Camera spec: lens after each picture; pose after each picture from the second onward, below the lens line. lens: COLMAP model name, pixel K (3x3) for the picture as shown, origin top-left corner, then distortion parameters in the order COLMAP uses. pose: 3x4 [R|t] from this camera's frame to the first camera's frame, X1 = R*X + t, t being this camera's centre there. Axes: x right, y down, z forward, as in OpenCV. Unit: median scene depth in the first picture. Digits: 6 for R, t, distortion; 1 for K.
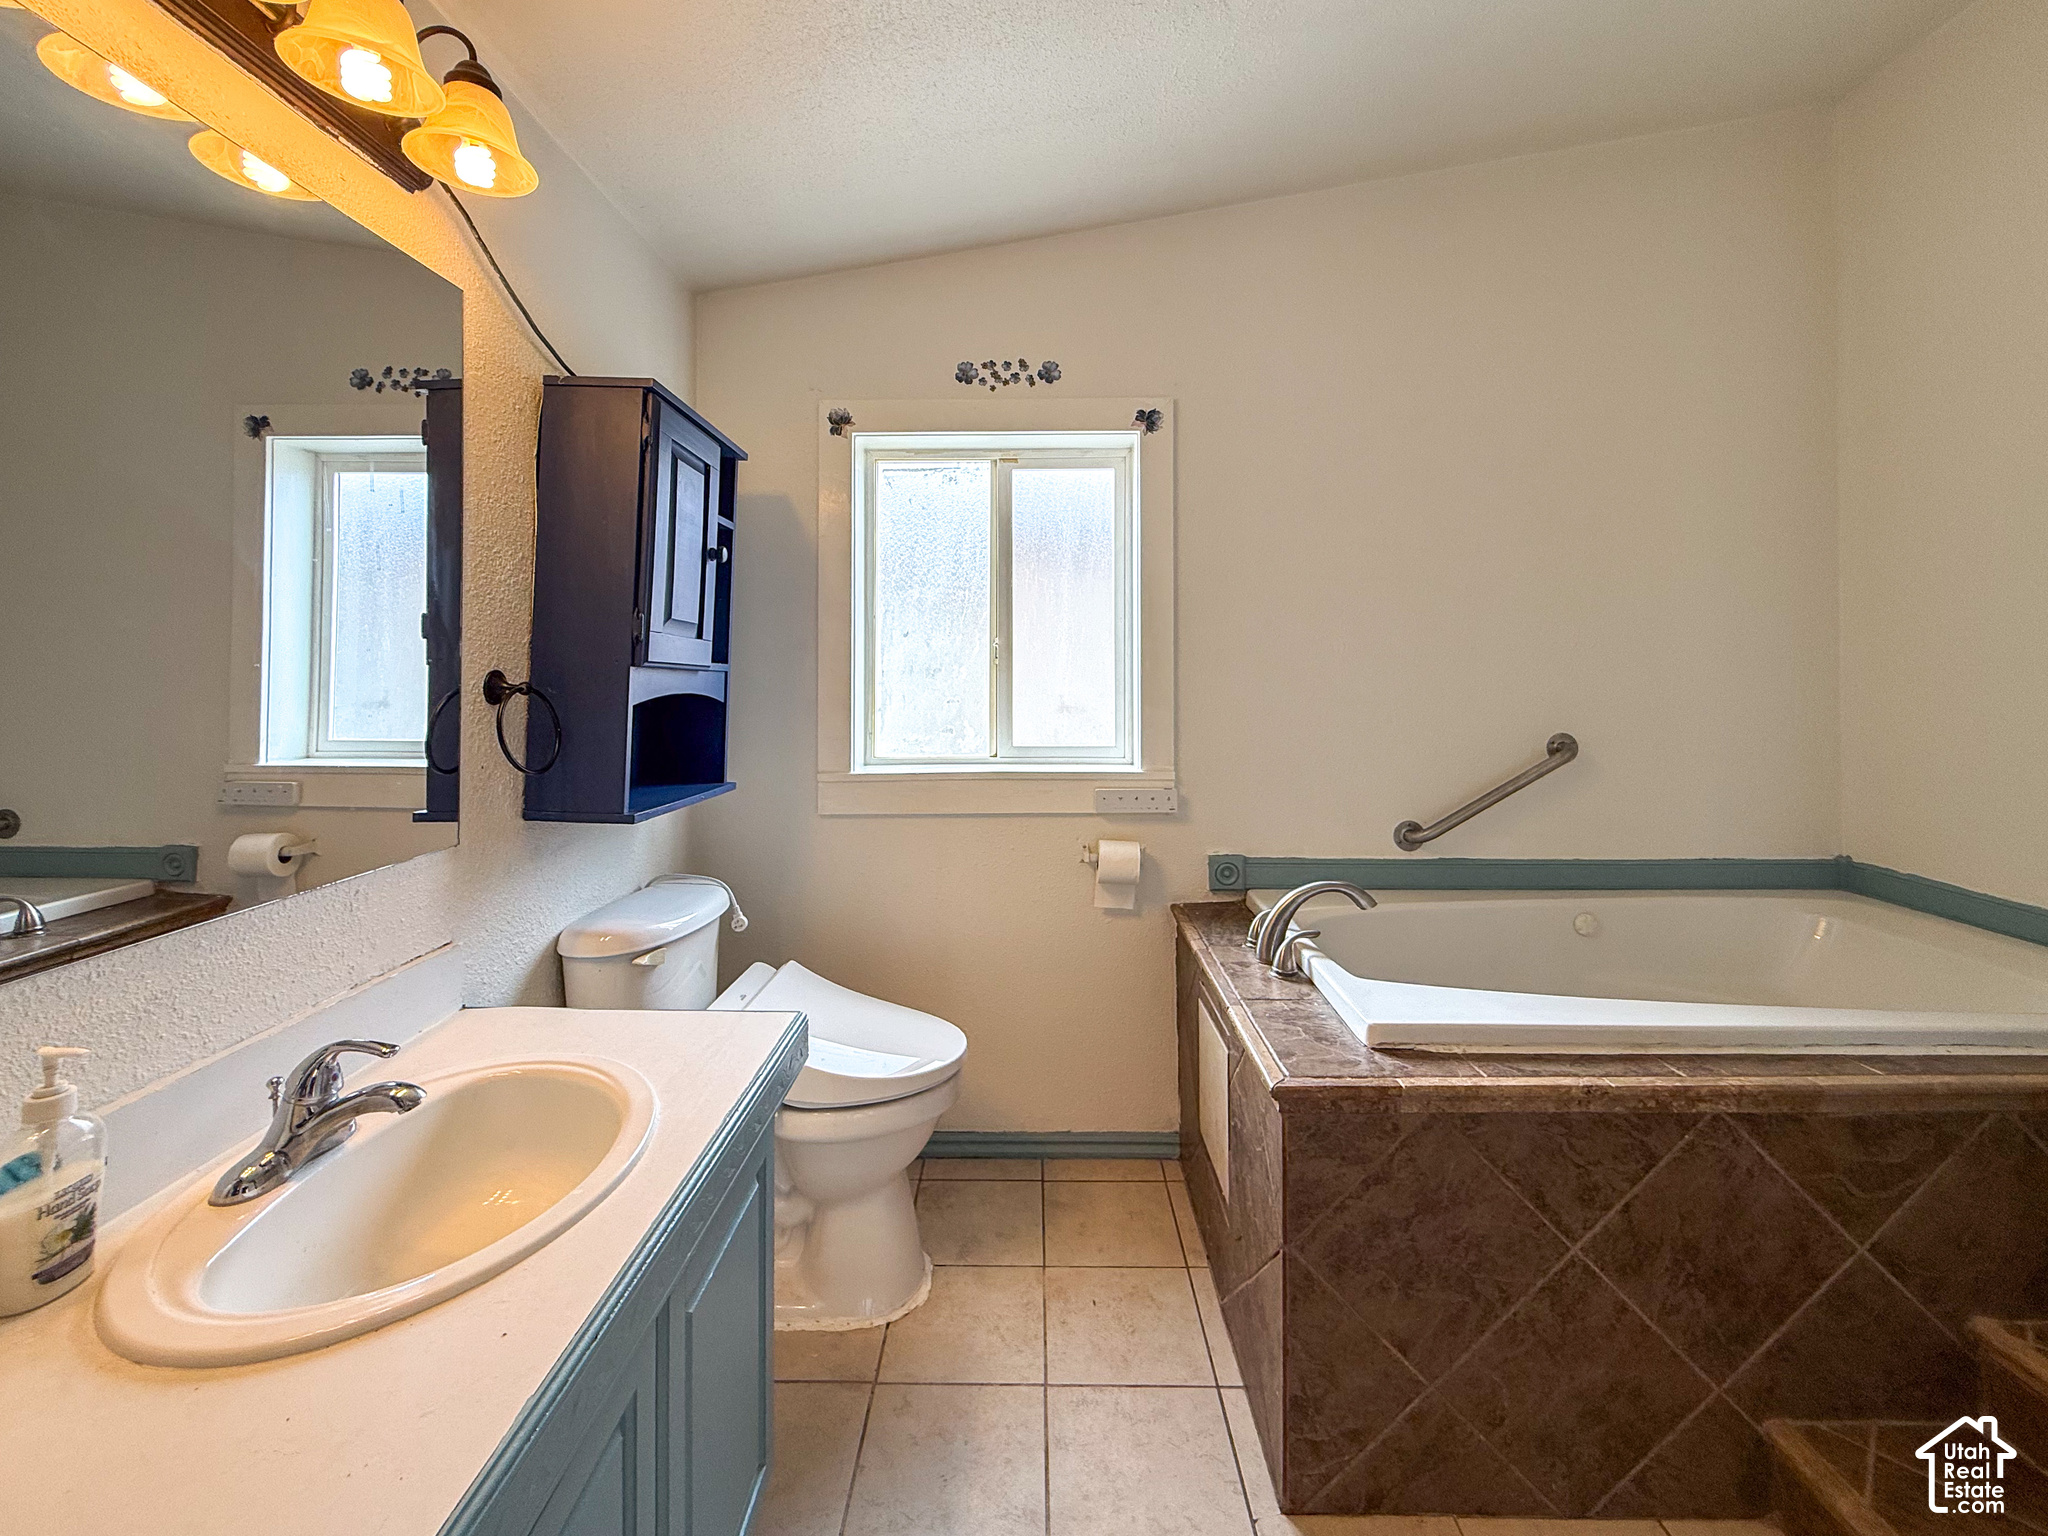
lens RADIAL K [[852.4, 0, 1024.2], [0, 852.4, 658.4], [0, 0, 1]] dist [0.000480, -0.000007]
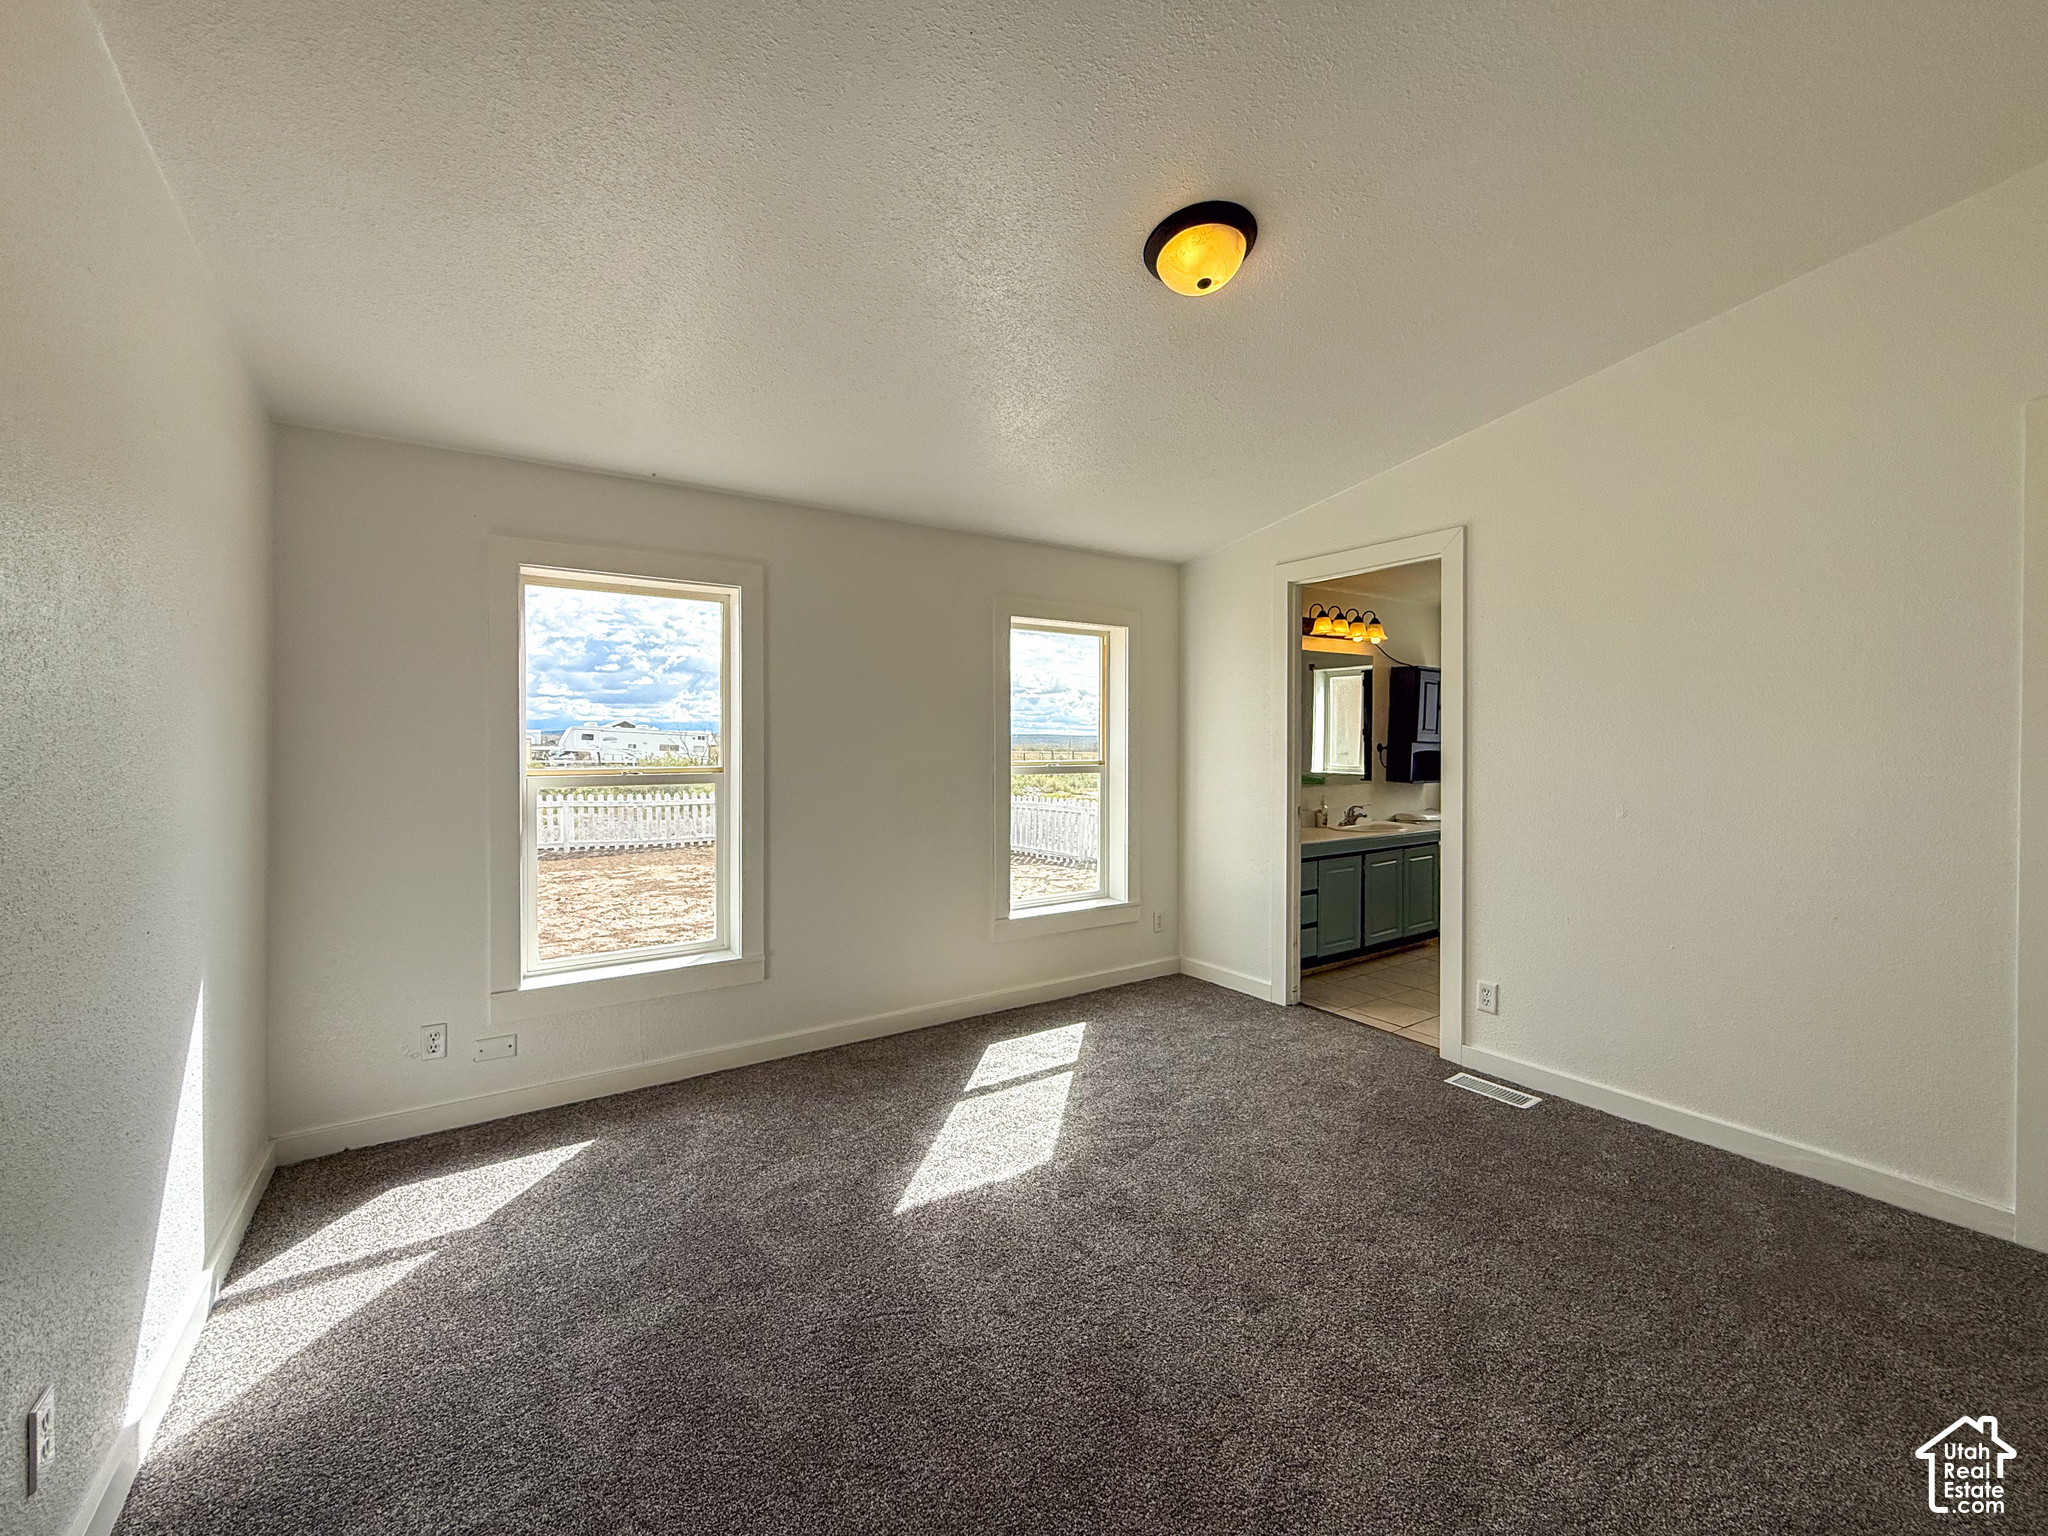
lens RADIAL K [[818.5, 0, 1024.0], [0, 818.5, 768.0], [0, 0, 1]] dist [0.000591, 0.000053]
pose [[0.564358, 0.017943, -0.825335, 1.588796], [0.016950, 0.999301, 0.033315, -0.026186], [0.825356, -0.032791, 0.563659, -2.513318]]
